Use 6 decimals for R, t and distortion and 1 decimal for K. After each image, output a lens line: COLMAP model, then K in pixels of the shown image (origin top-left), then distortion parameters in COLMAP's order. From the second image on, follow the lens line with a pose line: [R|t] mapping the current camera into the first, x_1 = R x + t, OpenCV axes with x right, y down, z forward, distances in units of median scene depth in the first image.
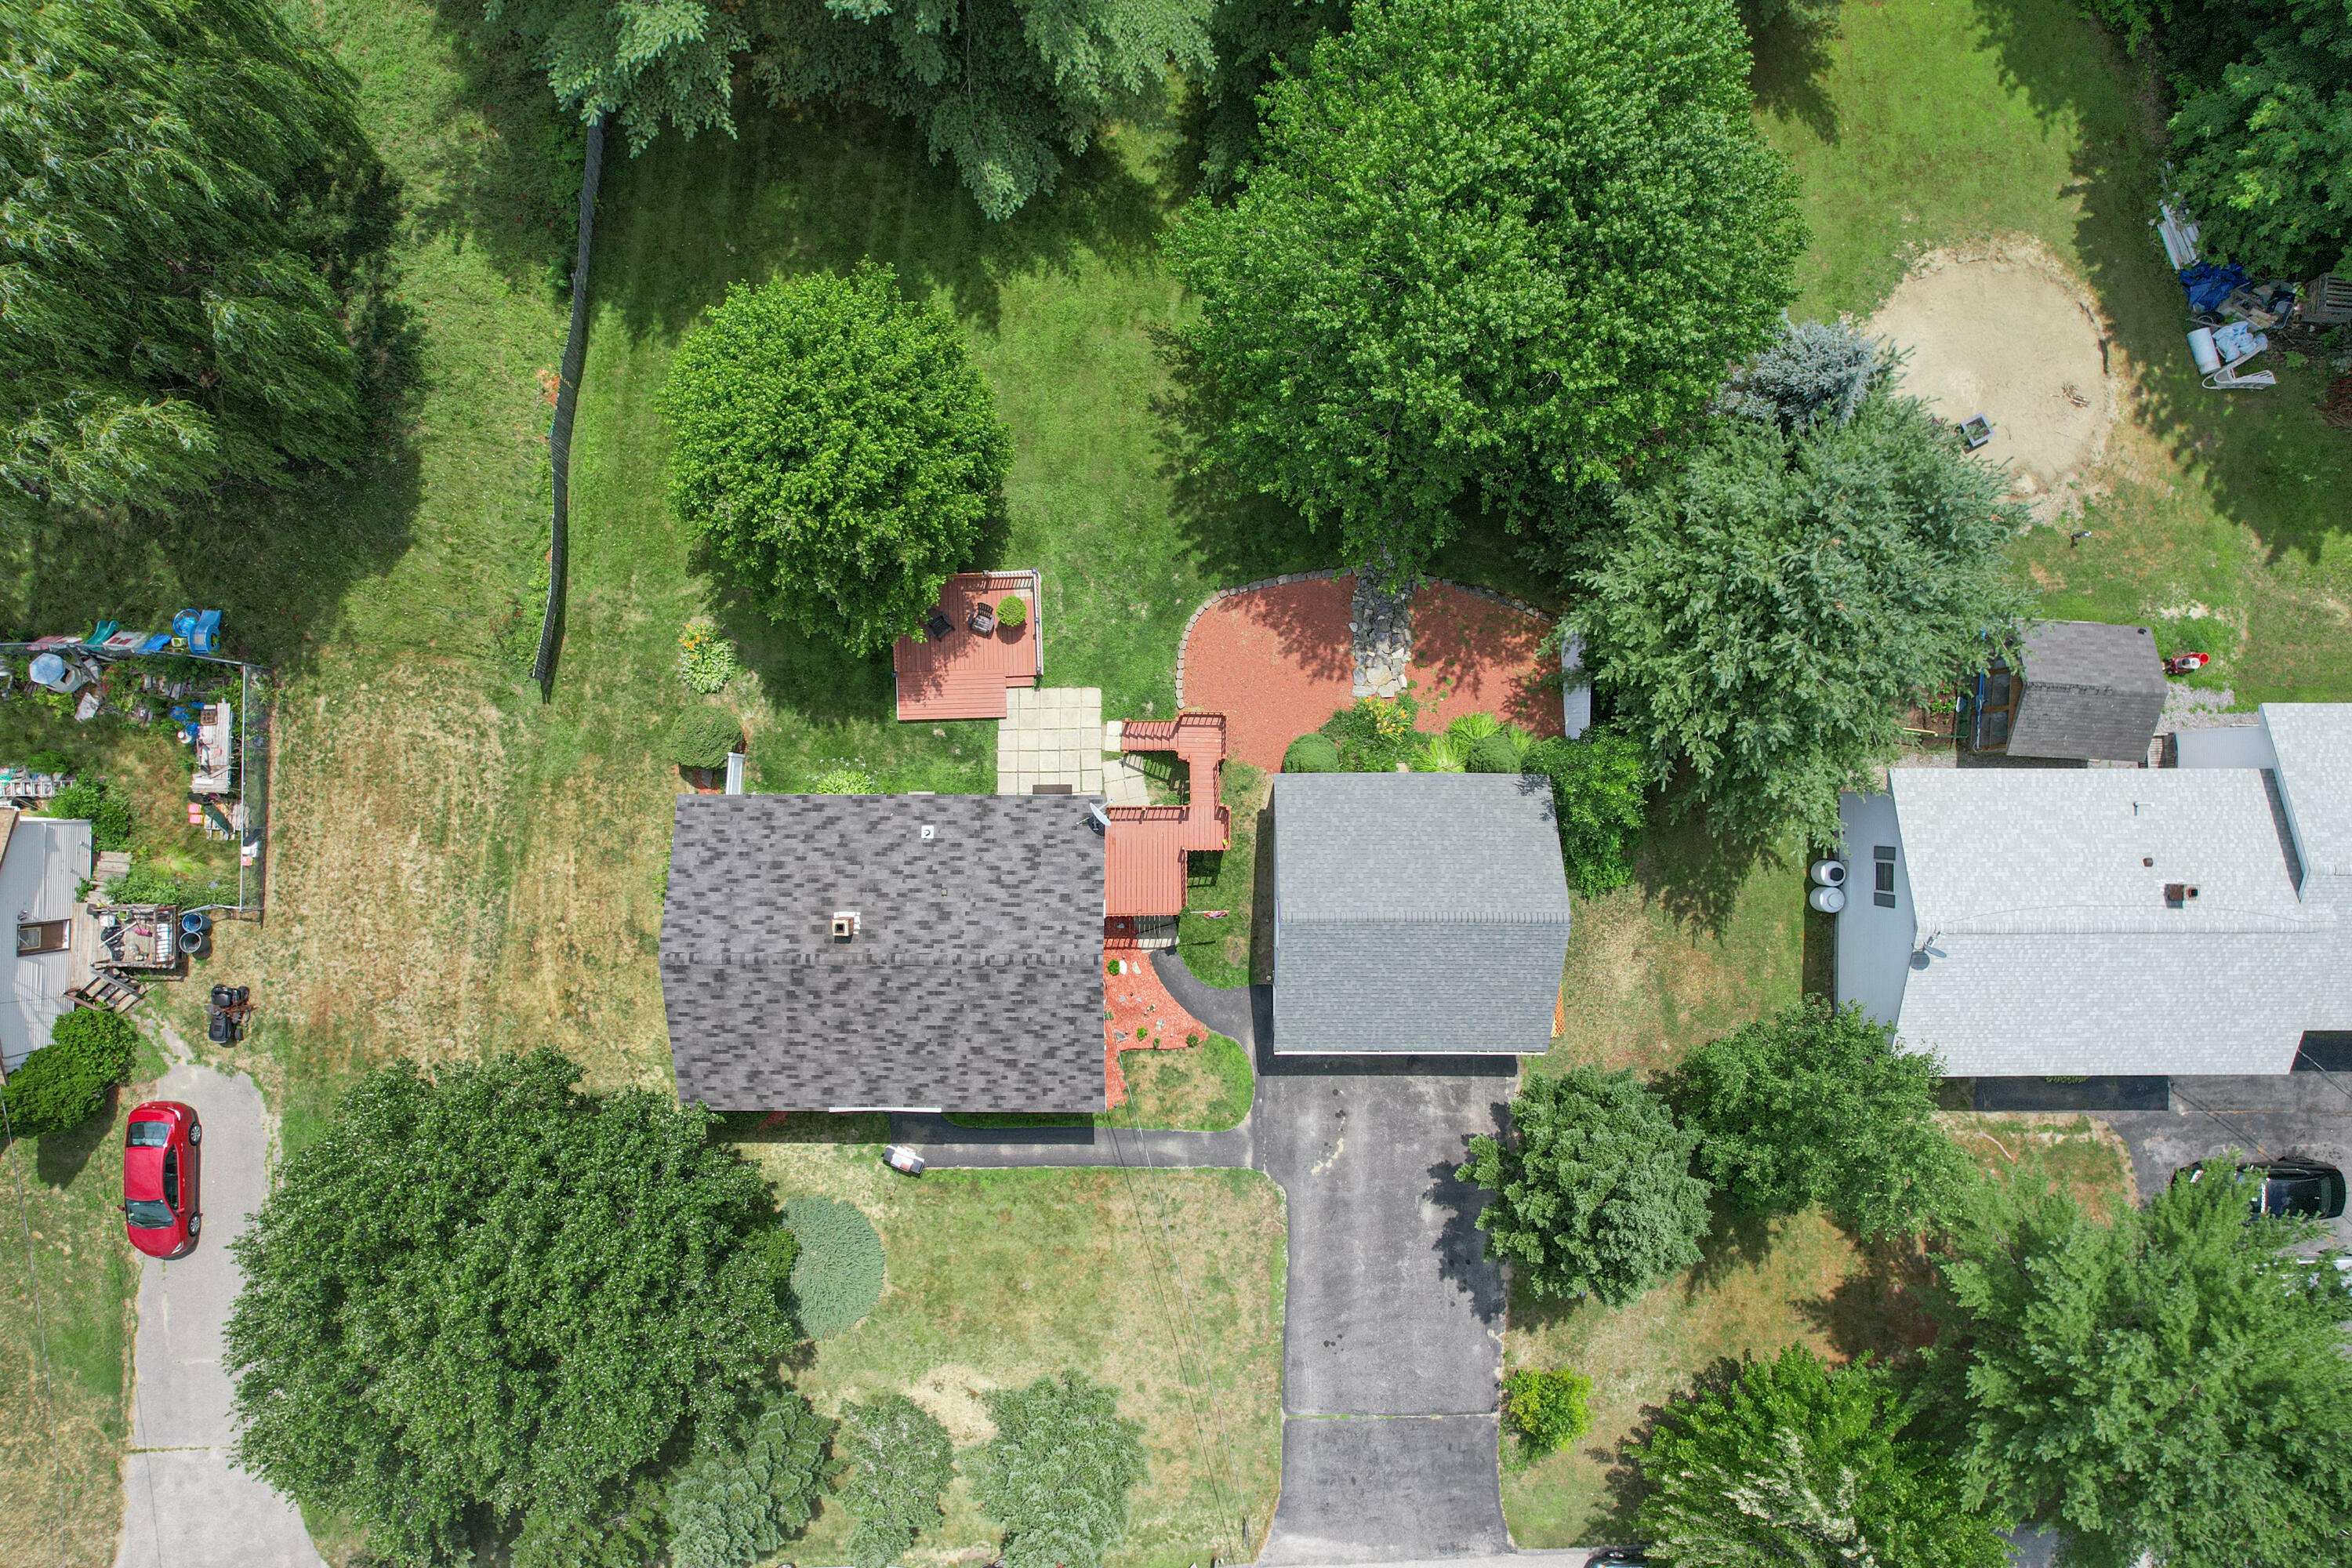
lens RADIAL K [[1494.3, 0, 1165.3], [0, 1494.3, 822.3], [0, 0, 1]] dist [-0.000981, -0.000808]
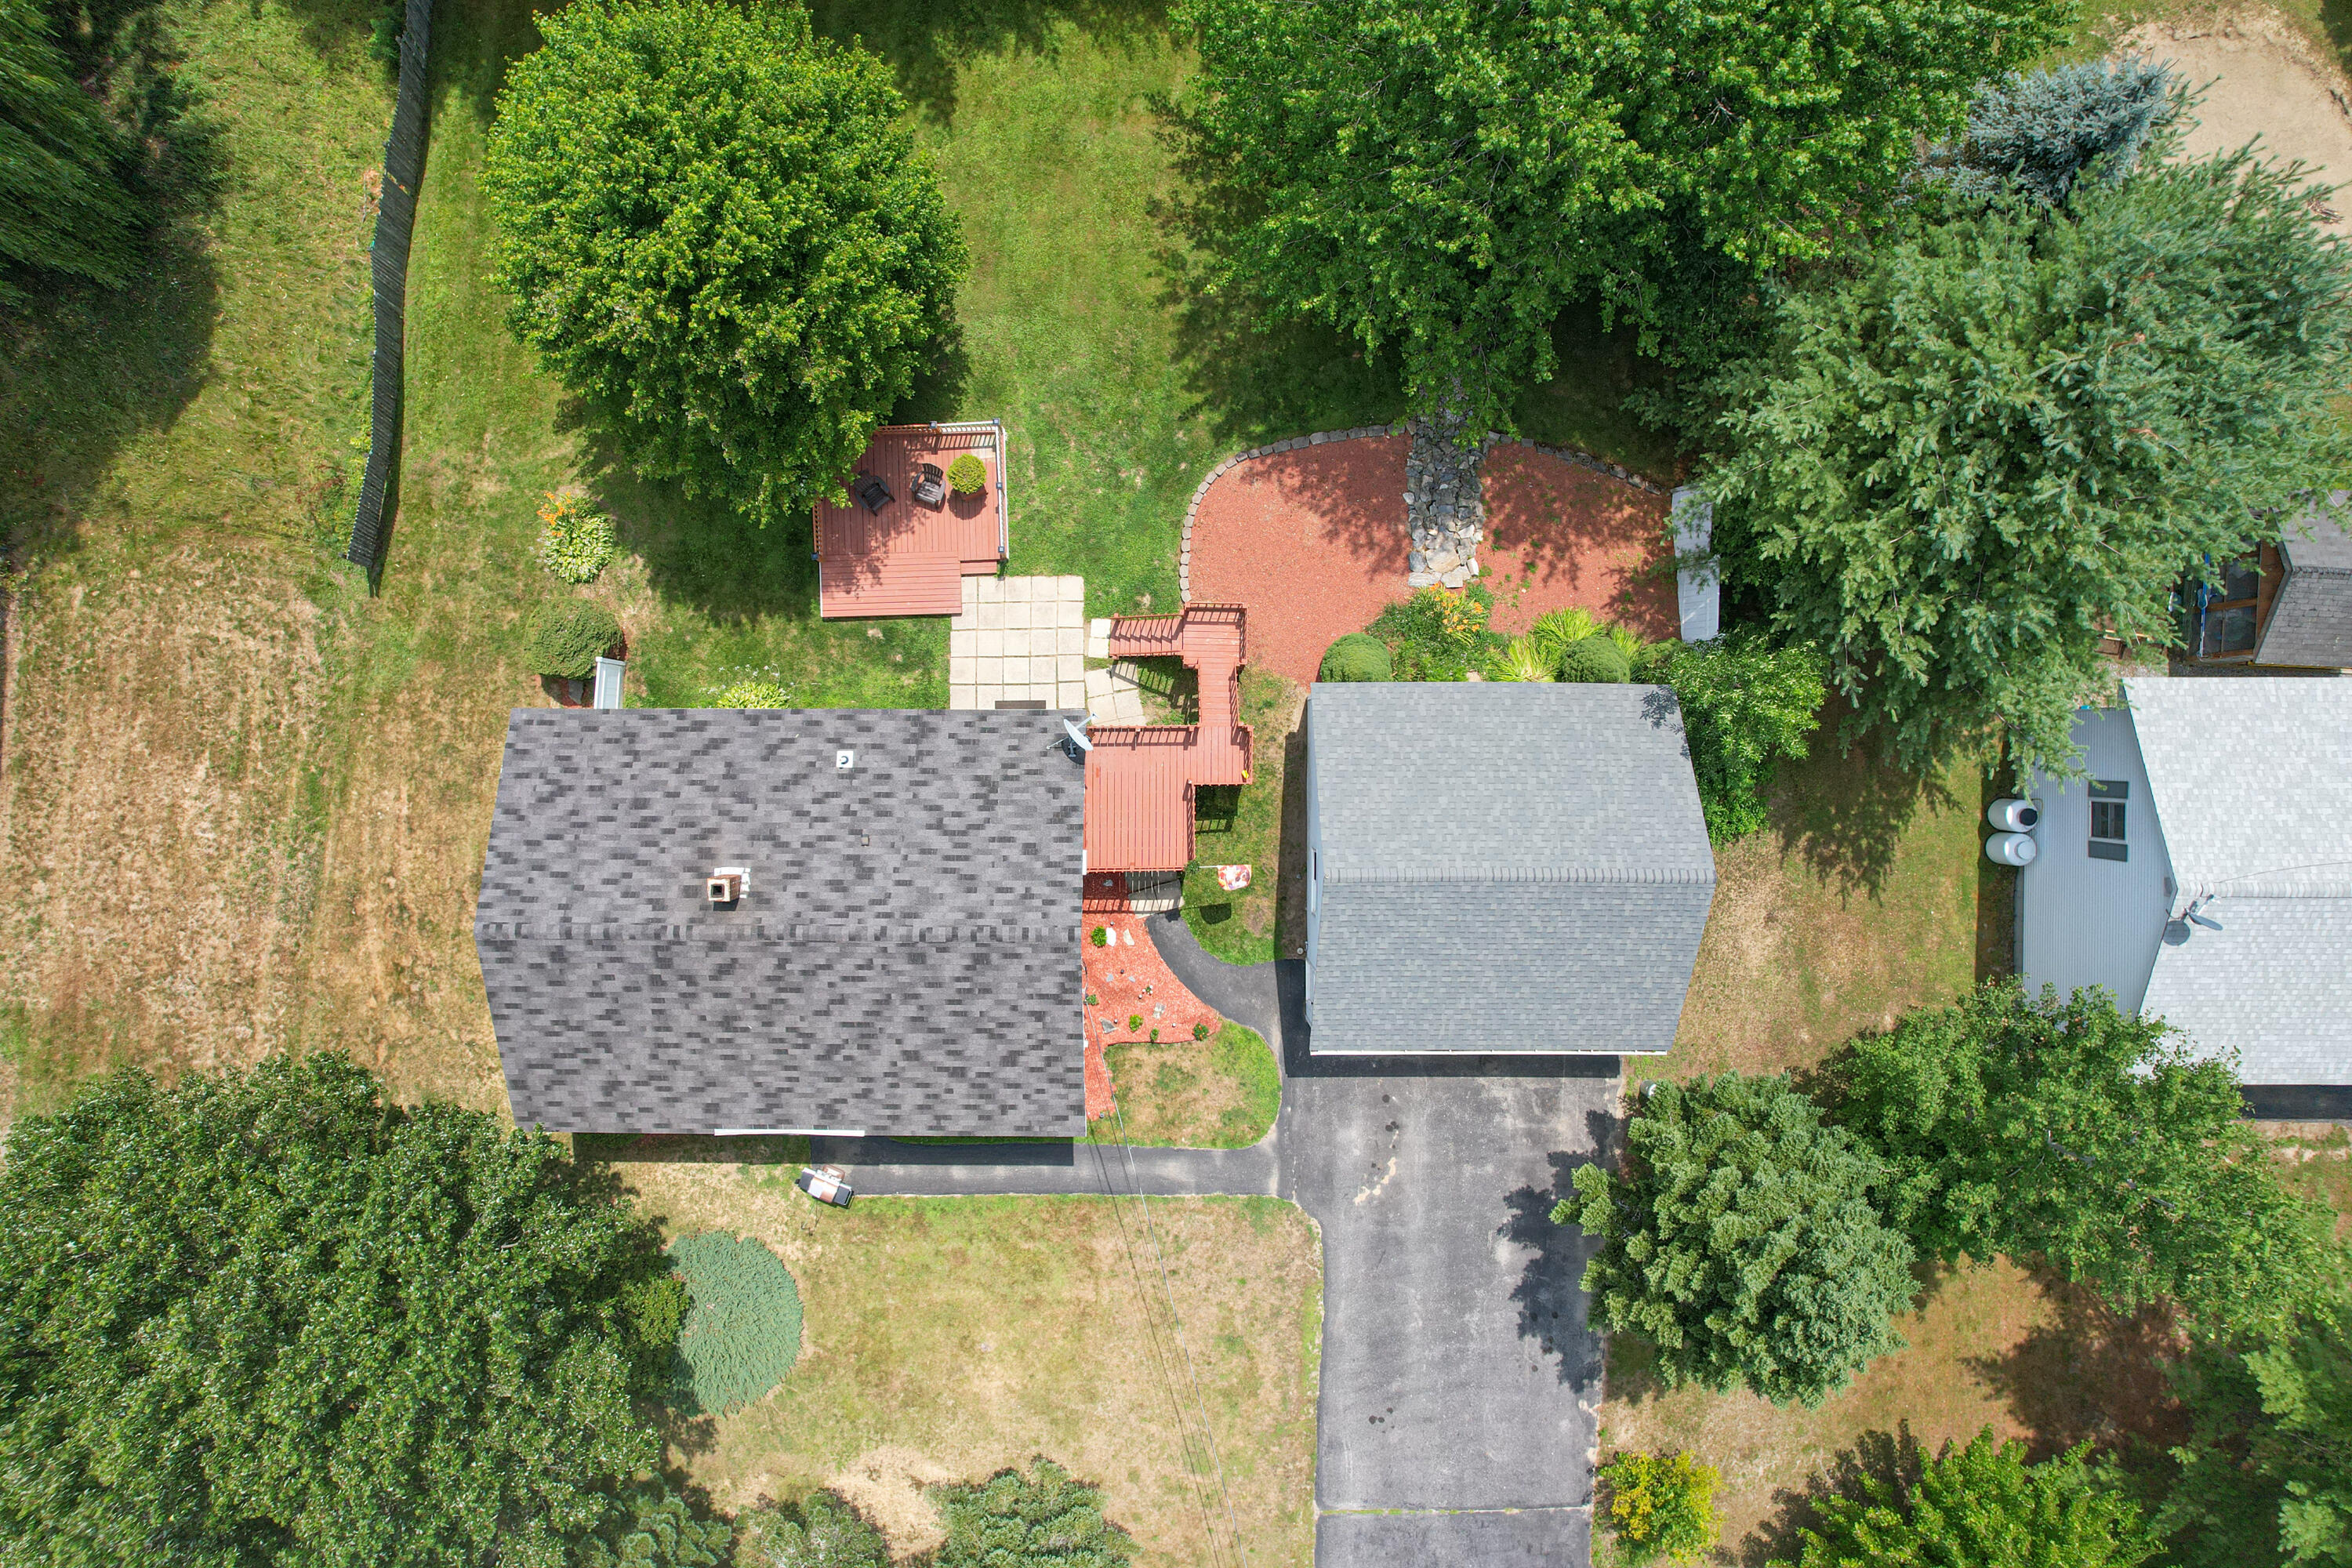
lens RADIAL K [[1483.3, 0, 1176.0], [0, 1483.3, 784.0], [0, 0, 1]] dist [-0.004172, 0.000292]
pose [[0.999955, 0.001202, 0.009427, -0.002105], [-0.001339, 0.999893, 0.014562, 0.007031], [-0.009409, -0.014574, 0.999850, 0.234380]]
